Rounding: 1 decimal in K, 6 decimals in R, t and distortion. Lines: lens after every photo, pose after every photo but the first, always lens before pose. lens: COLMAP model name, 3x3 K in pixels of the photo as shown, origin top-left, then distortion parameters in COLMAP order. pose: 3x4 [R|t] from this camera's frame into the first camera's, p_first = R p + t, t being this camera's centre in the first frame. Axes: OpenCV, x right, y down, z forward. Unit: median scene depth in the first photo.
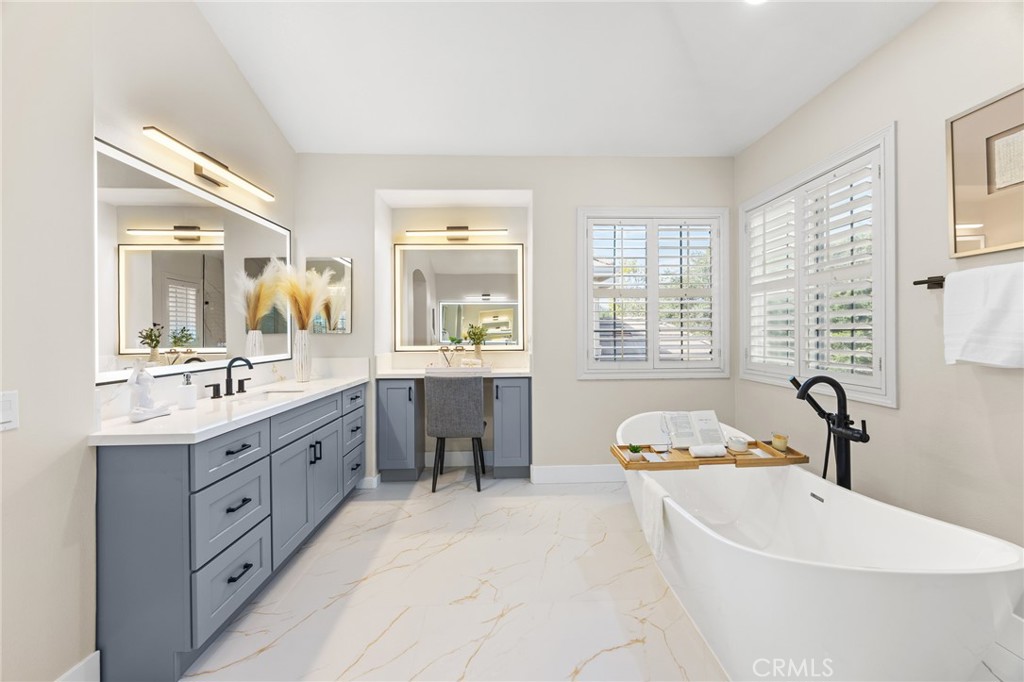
lens RADIAL K [[387.6, 0, 516.7], [0, 387.6, 337.4], [0, 0, 1]] dist [-0.003247, -0.000351]
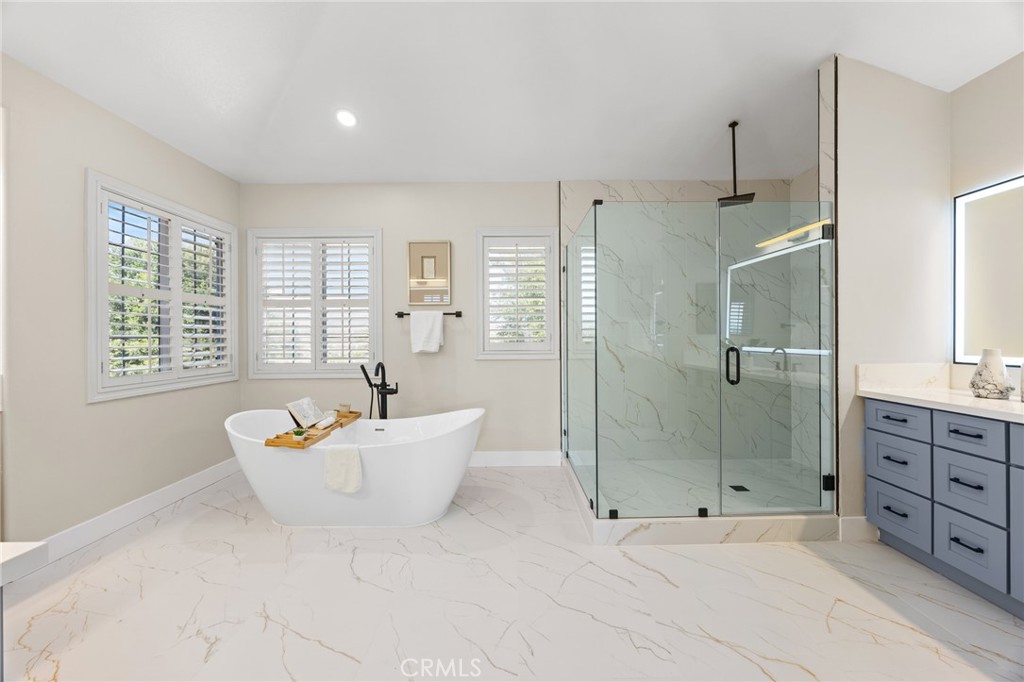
lens RADIAL K [[387.6, 0, 516.7], [0, 387.6, 337.4], [0, 0, 1]] dist [-0.003247, -0.000351]
pose [[0.033091, 0.008602, 0.999415, -0.845077], [0.017739, 0.999800, -0.009193, 0.010424], [-0.999295, 0.018033, 0.032932, 0.252893]]
